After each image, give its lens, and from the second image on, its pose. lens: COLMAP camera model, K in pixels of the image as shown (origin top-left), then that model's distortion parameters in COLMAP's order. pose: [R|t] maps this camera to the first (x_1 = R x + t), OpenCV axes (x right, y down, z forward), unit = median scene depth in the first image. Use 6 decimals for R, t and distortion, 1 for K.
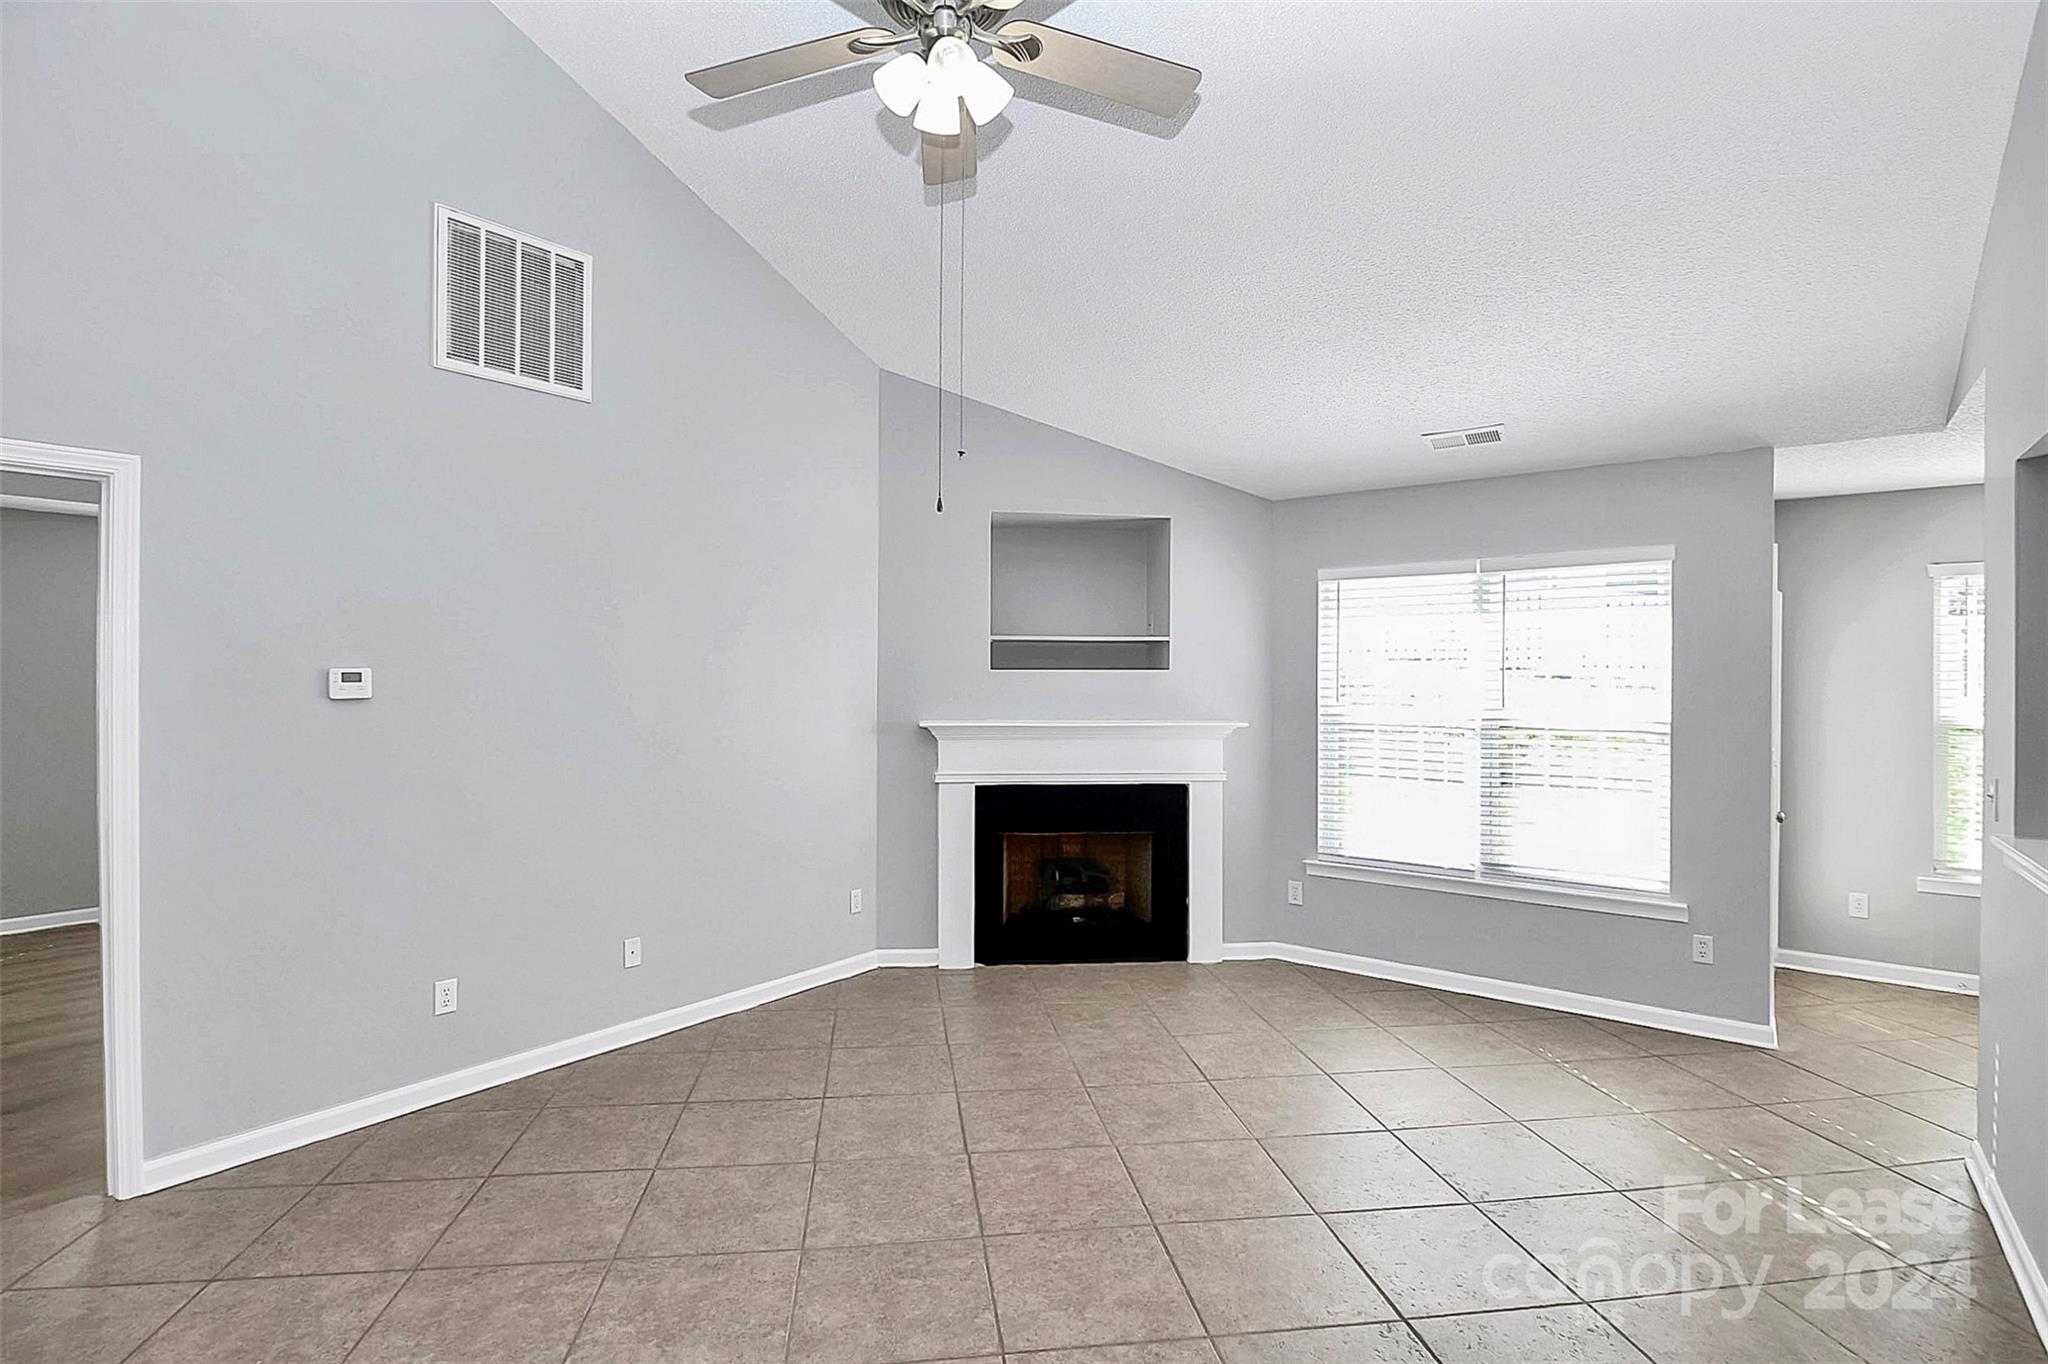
lens RADIAL K [[998.4, 0, 1026.0], [0, 998.4, 672.6], [0, 0, 1]] dist [-0.002263, -0.000197]
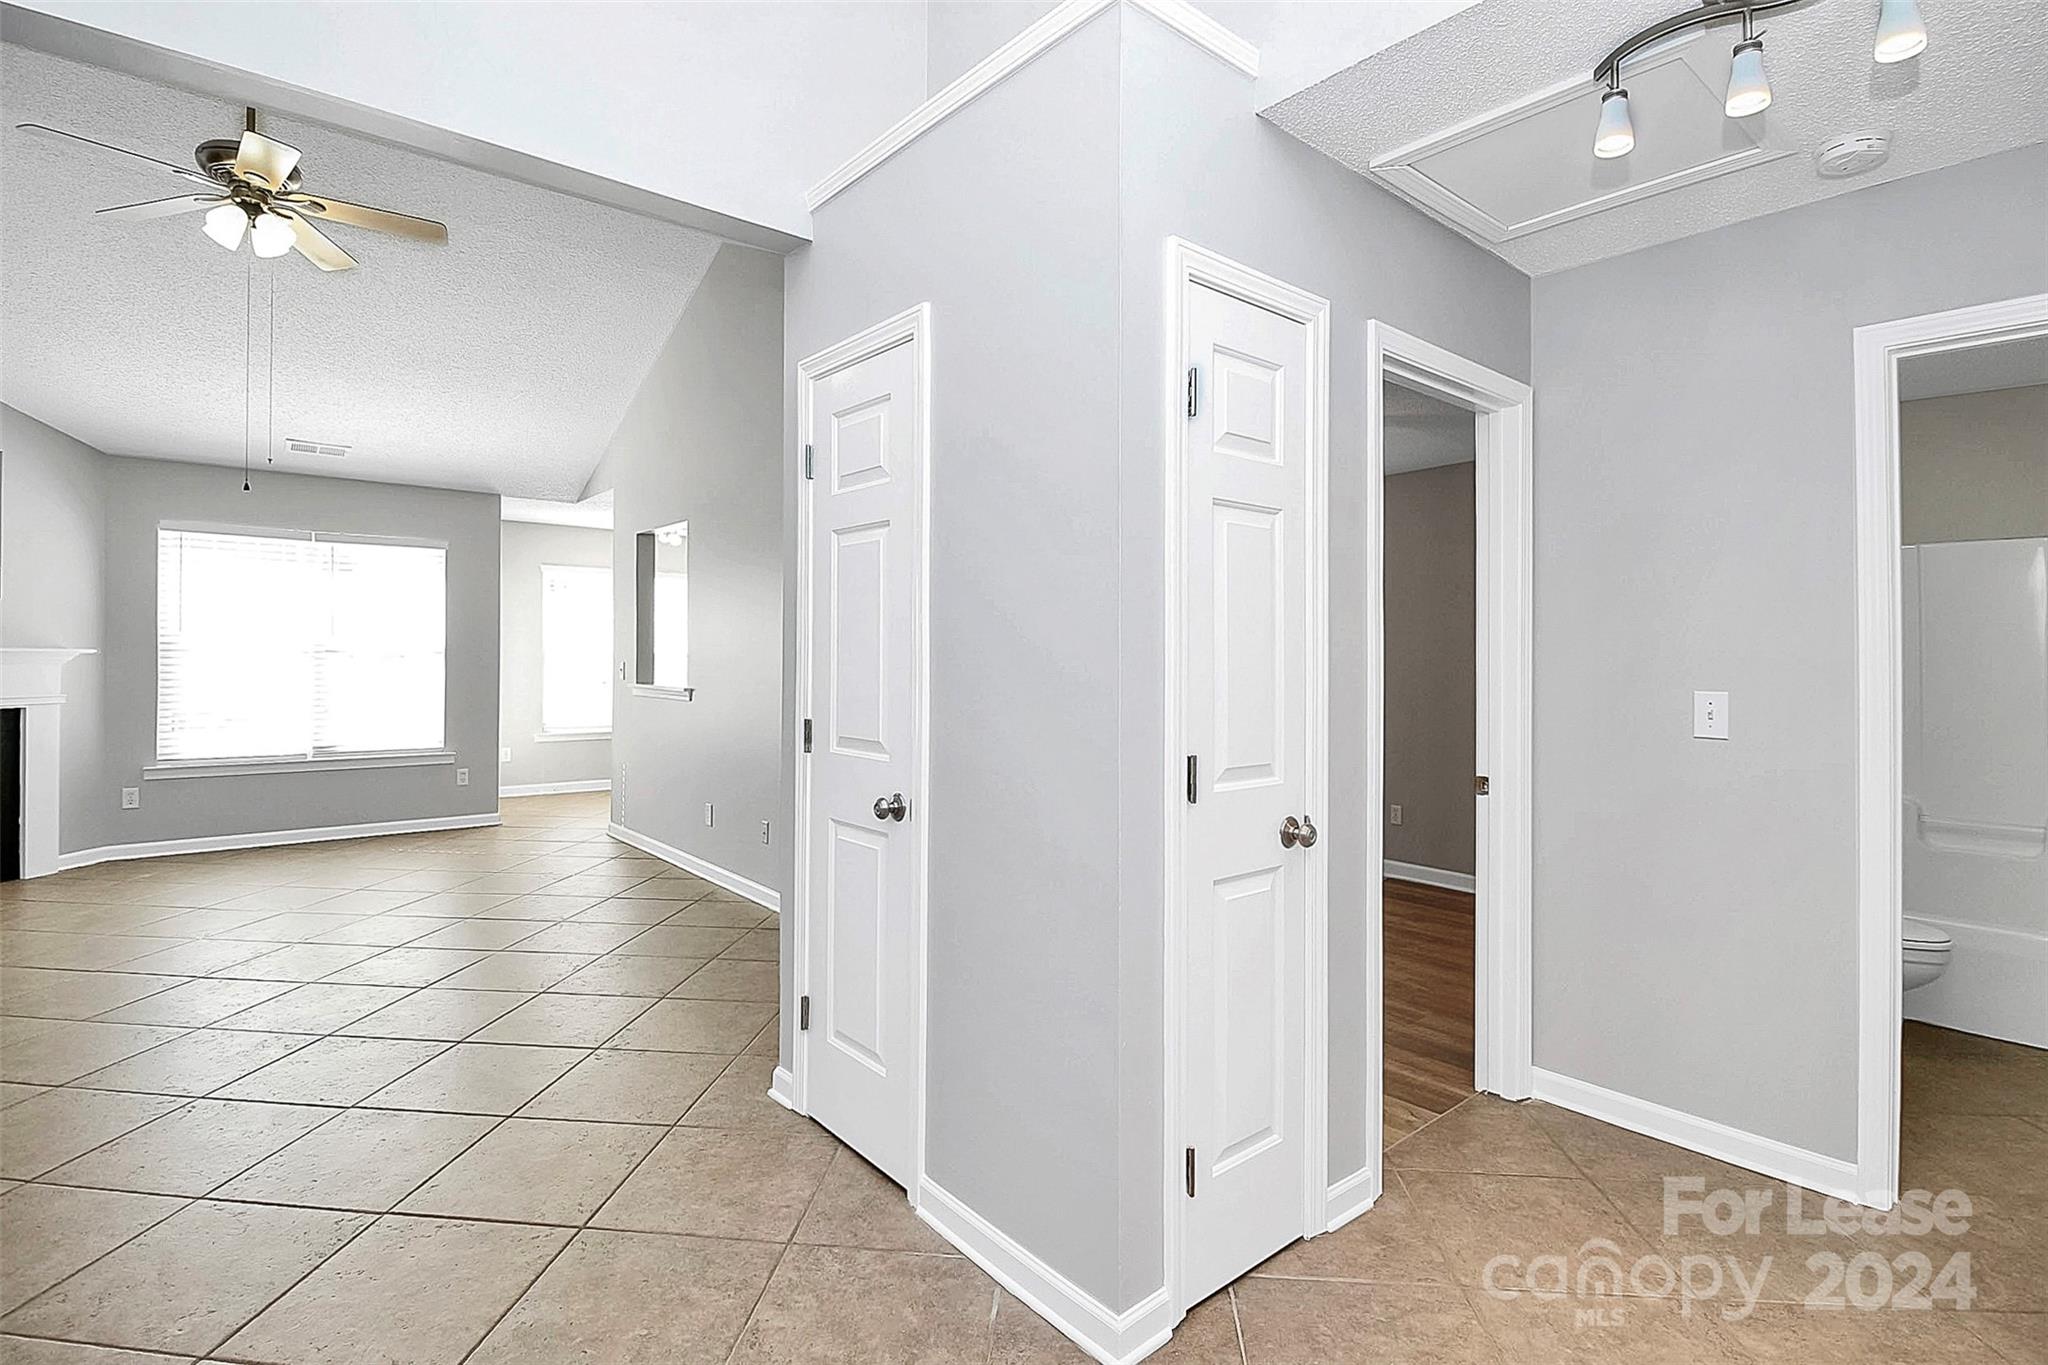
lens RADIAL K [[998.4, 0, 1026.0], [0, 998.4, 673.1], [0, 0, 1]] dist [-0.002263, -0.000197]
pose [[0.145596, -0.019404, 0.989154, -0.745263], [-0.011709, 0.999704, 0.021334, 0.041882], [-0.989275, -0.014688, 0.145326, -0.193211]]
